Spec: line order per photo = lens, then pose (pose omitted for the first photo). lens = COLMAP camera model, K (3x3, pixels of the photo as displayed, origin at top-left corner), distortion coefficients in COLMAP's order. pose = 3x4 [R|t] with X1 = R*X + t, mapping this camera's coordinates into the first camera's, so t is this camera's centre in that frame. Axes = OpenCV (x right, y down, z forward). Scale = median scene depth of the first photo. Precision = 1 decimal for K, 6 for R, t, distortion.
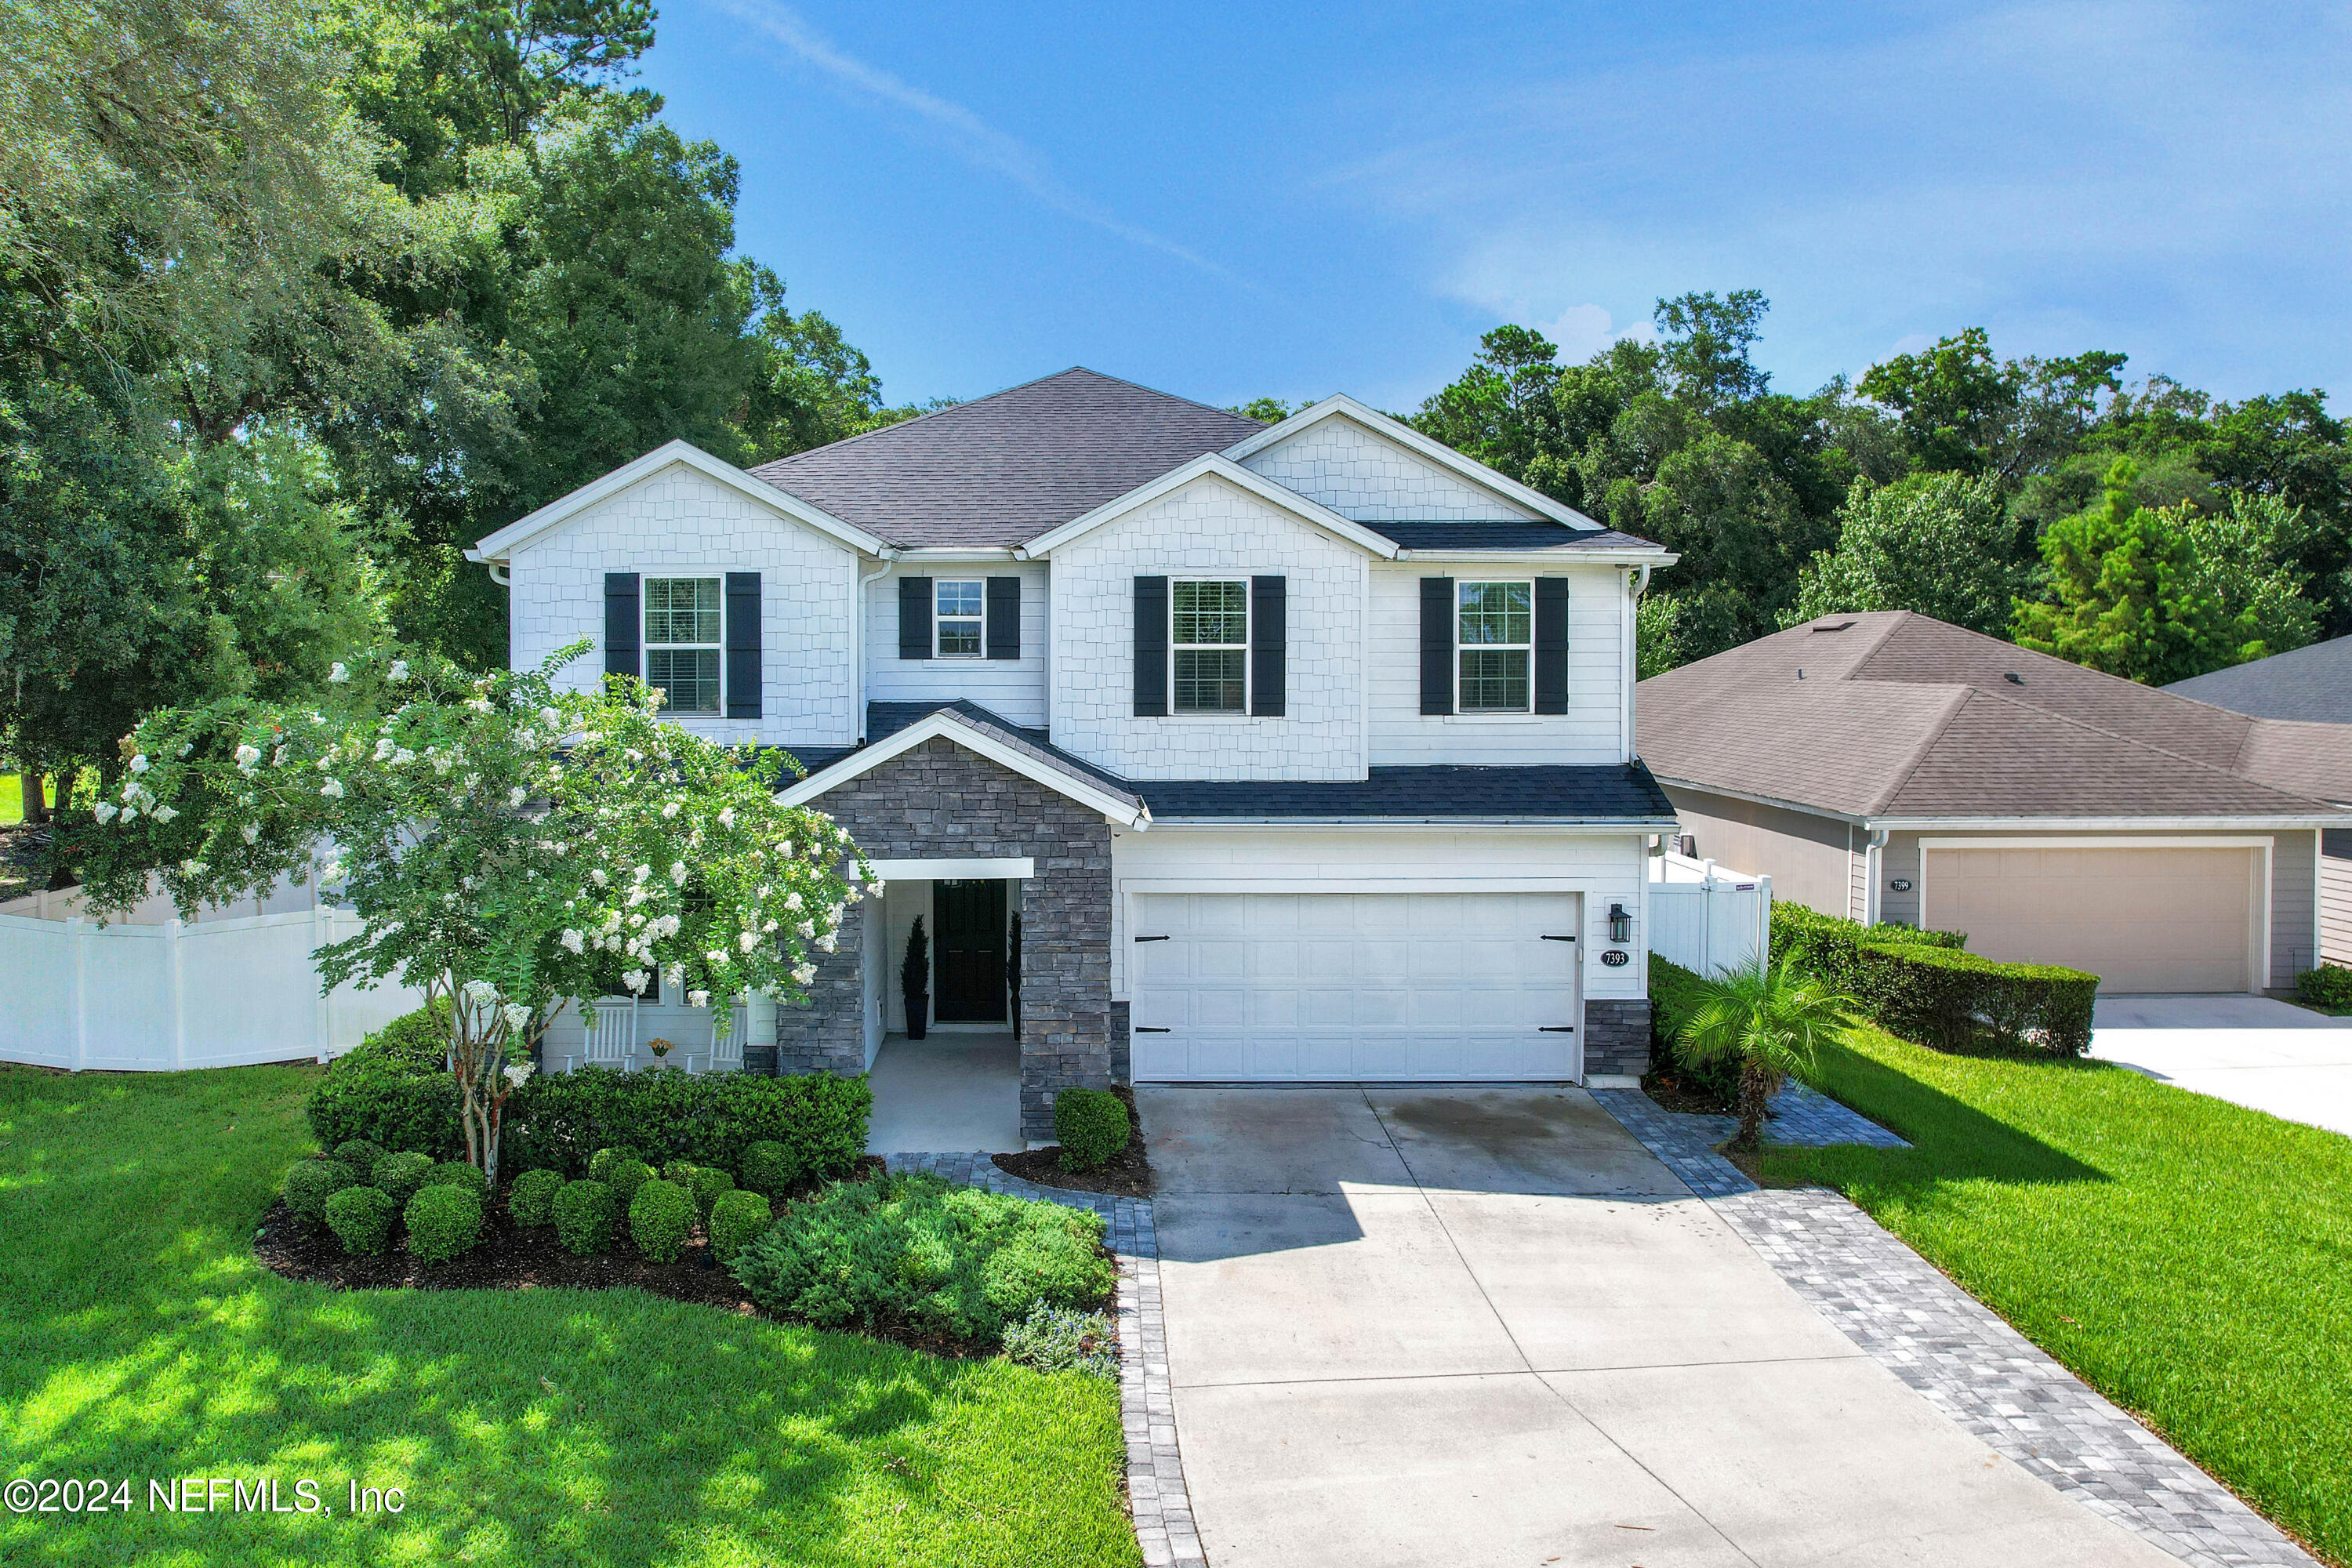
lens RADIAL K [[1501.7, 0, 1181.0], [0, 1501.7, 770.8], [0, 0, 1]] dist [-0.055712, 0.040478]
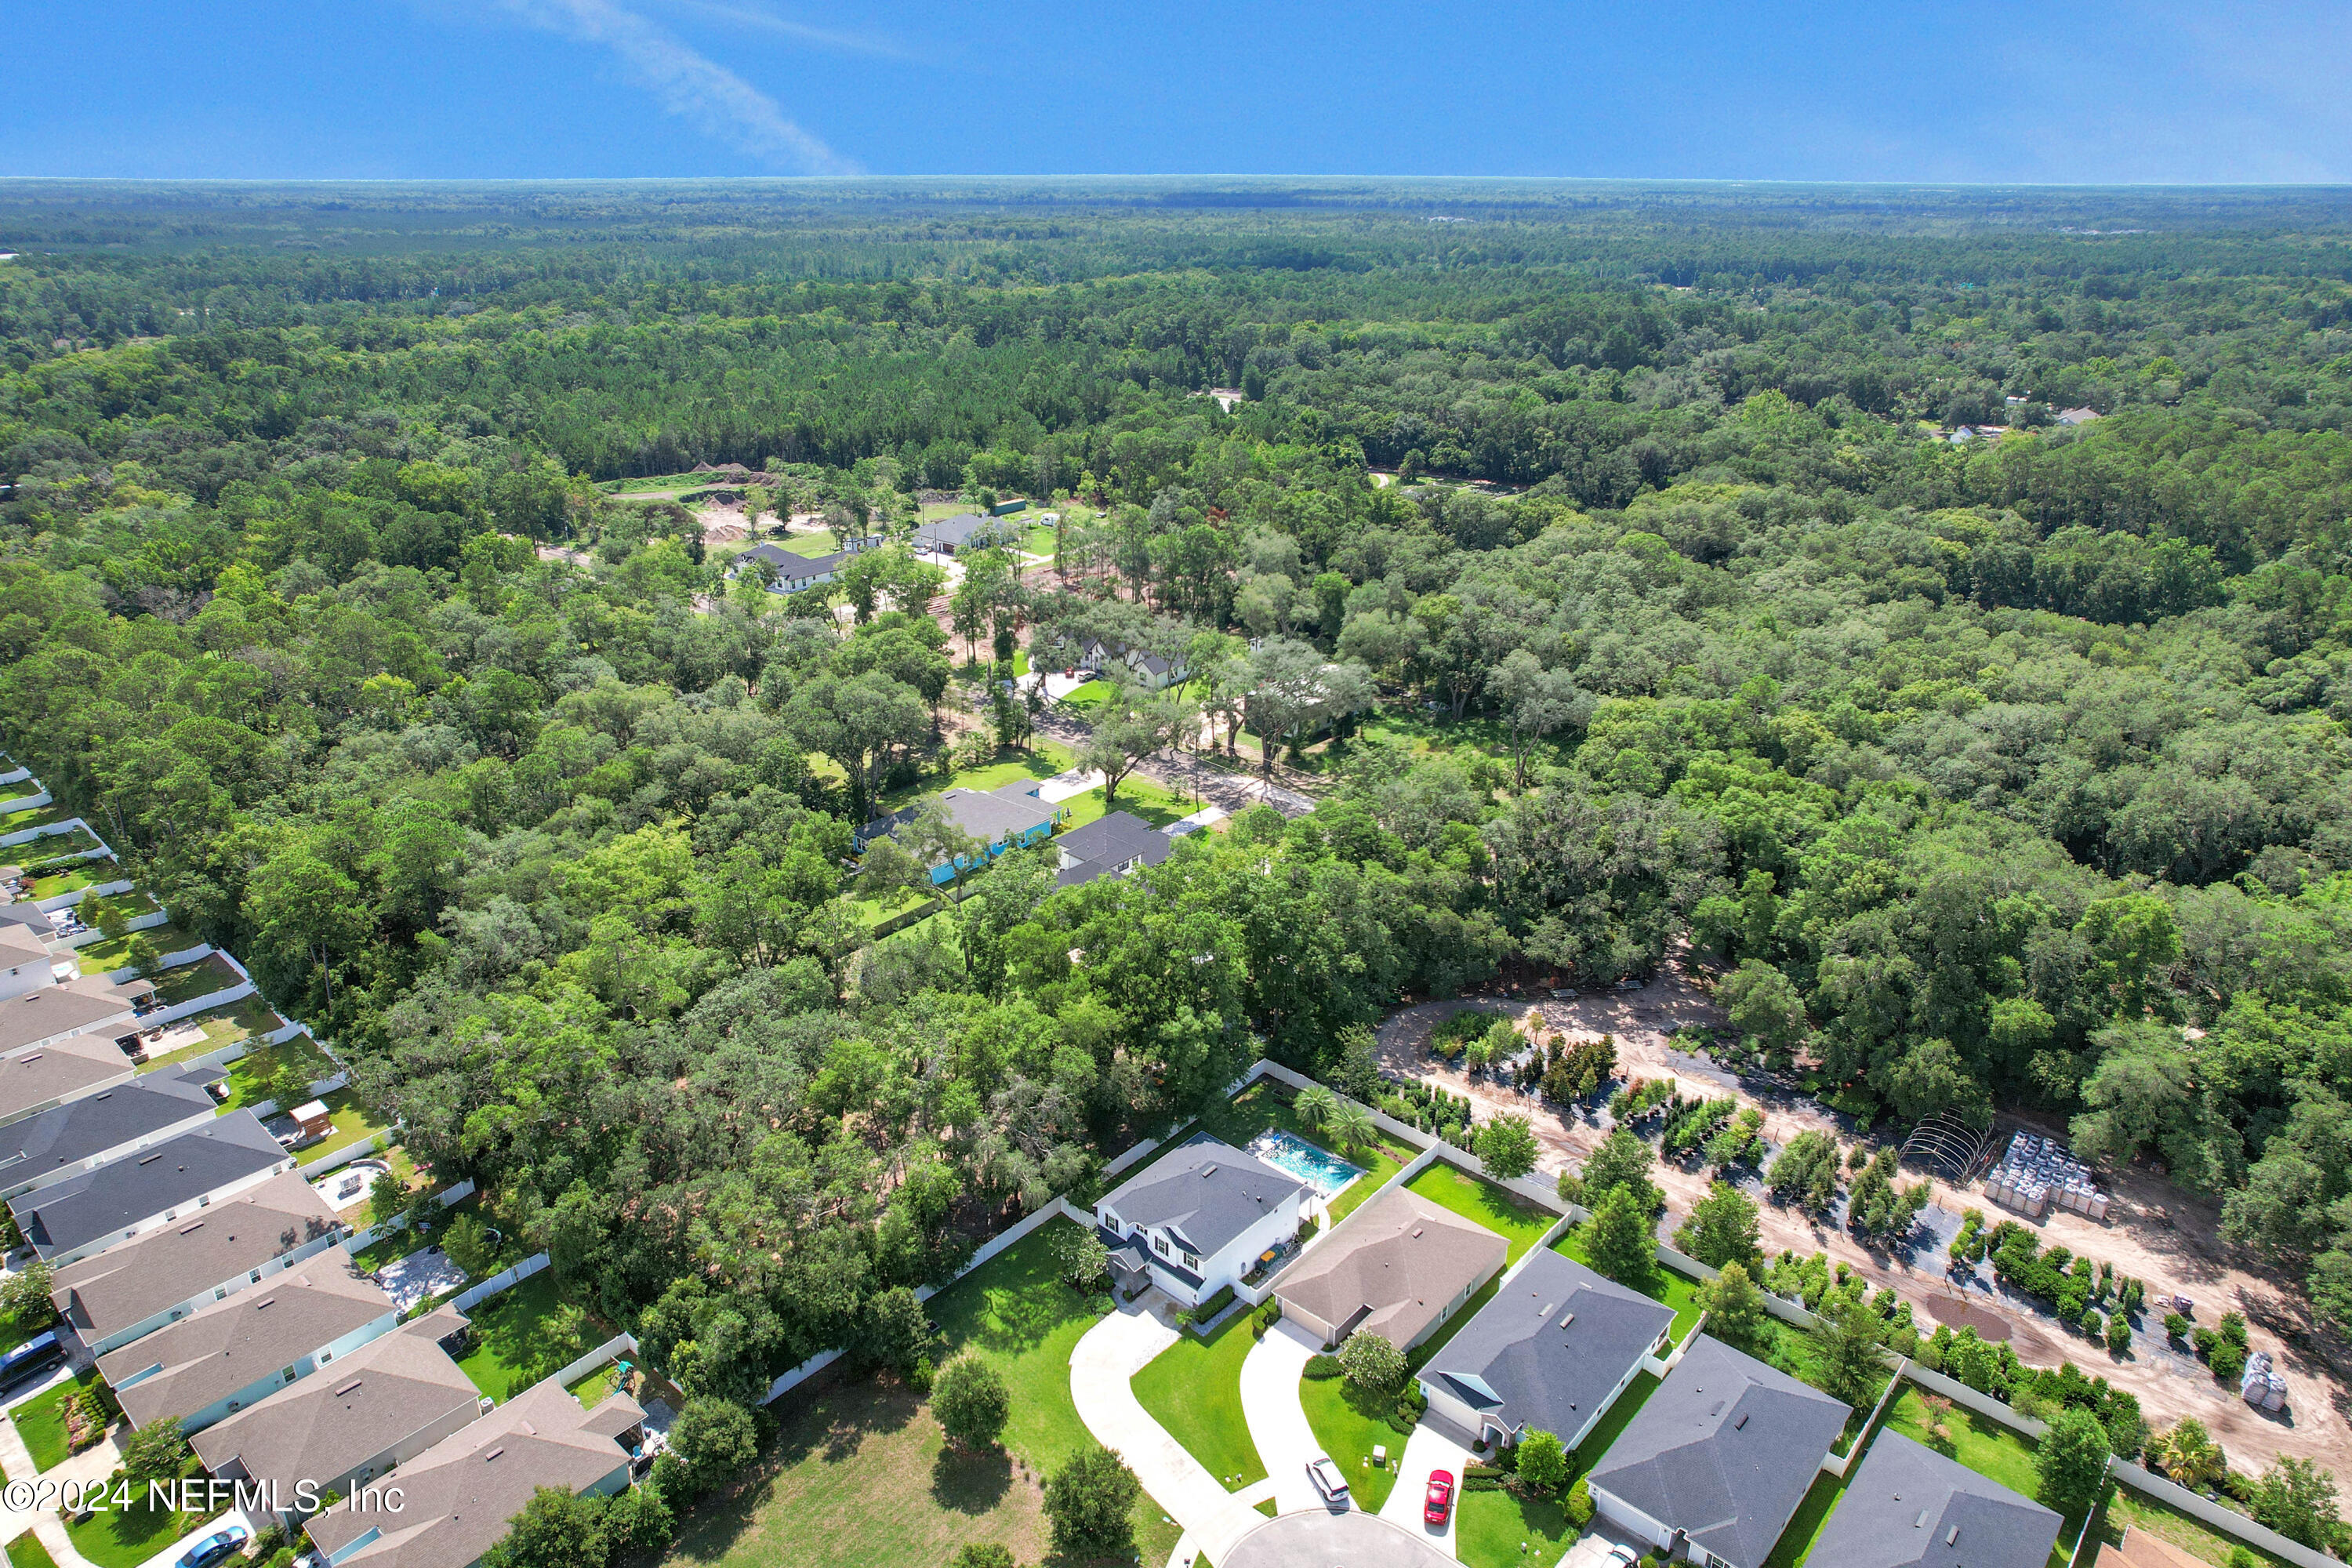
lens RADIAL K [[1501.7, 0, 1167.6], [0, 1501.7, 792.2], [0, 0, 1]] dist [-0.055712, 0.040478]
pose [[0.731041, 0.264206, -0.629106, 4.584130], [-0.009229, 0.925736, 0.378058, -5.514639], [0.682271, -0.270569, 0.679189, -3.904131]]
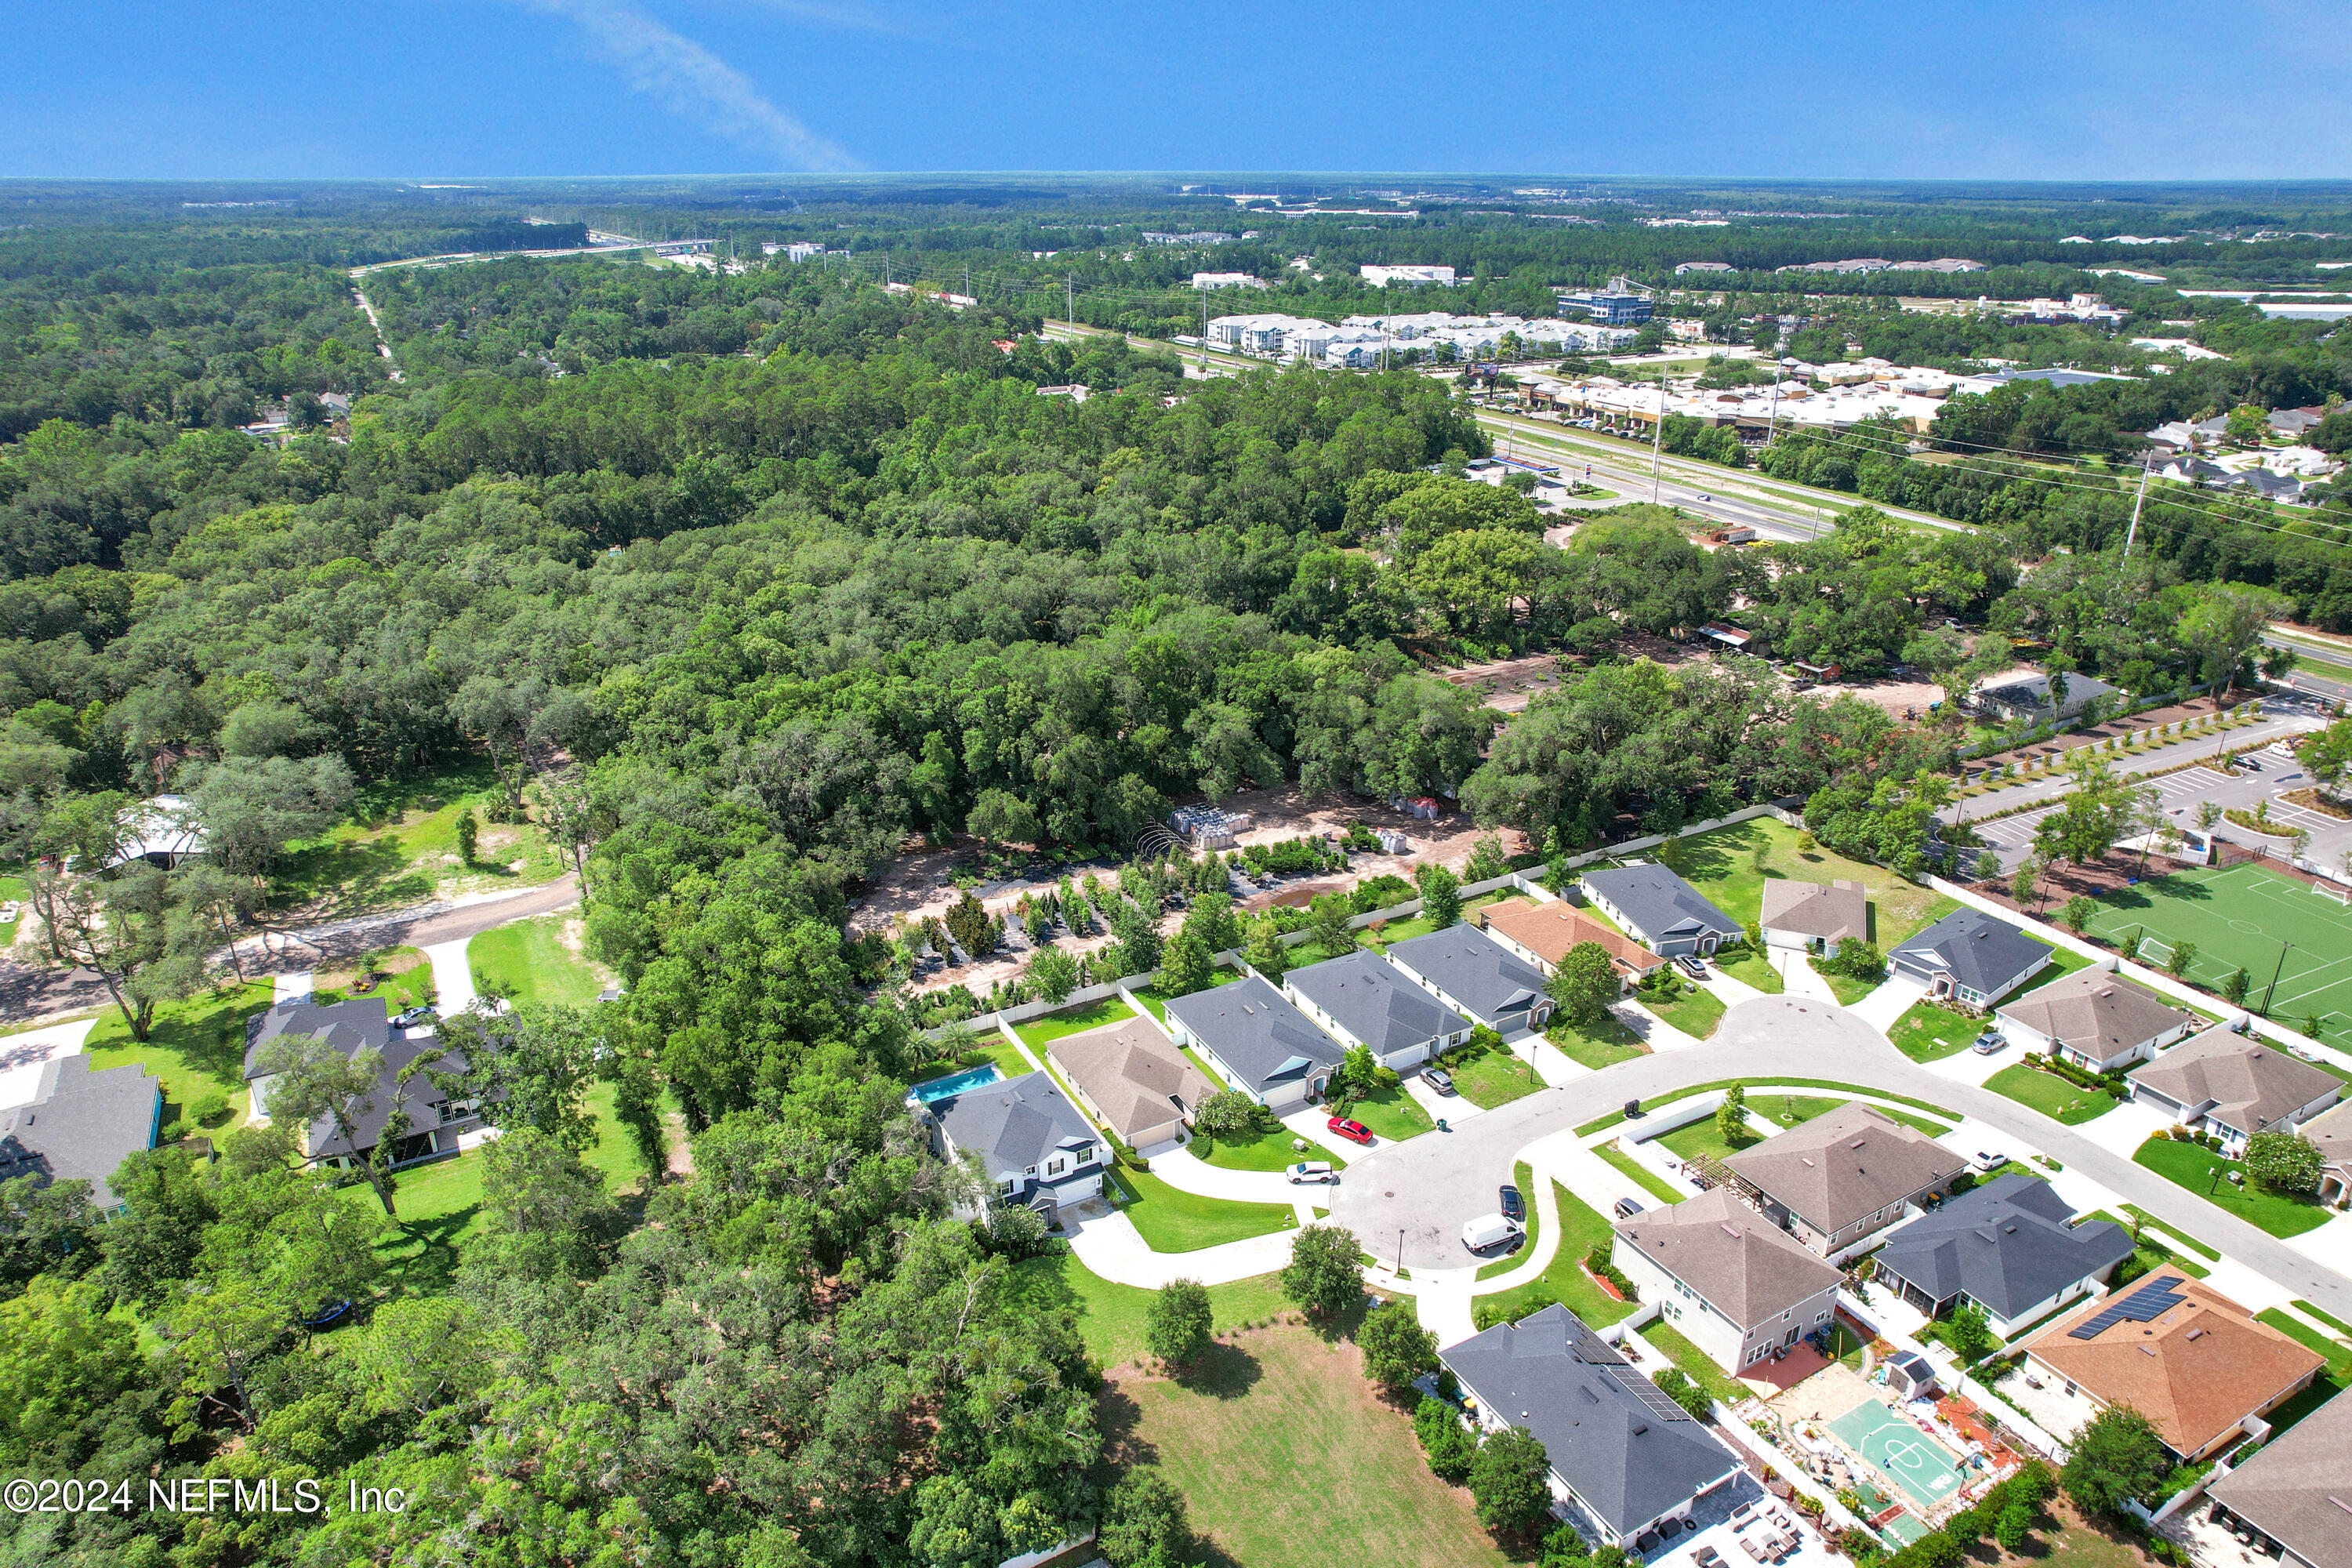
lens RADIAL K [[1501.7, 0, 1174.7], [0, 1501.7, 791.1], [0, 0, 1]] dist [-0.055712, 0.040478]
pose [[0.890333, -0.180932, 0.417816, -2.659603], [0.008252, 0.923915, 0.382509, -5.529713], [-0.455235, -0.337112, 0.824085, -5.888109]]
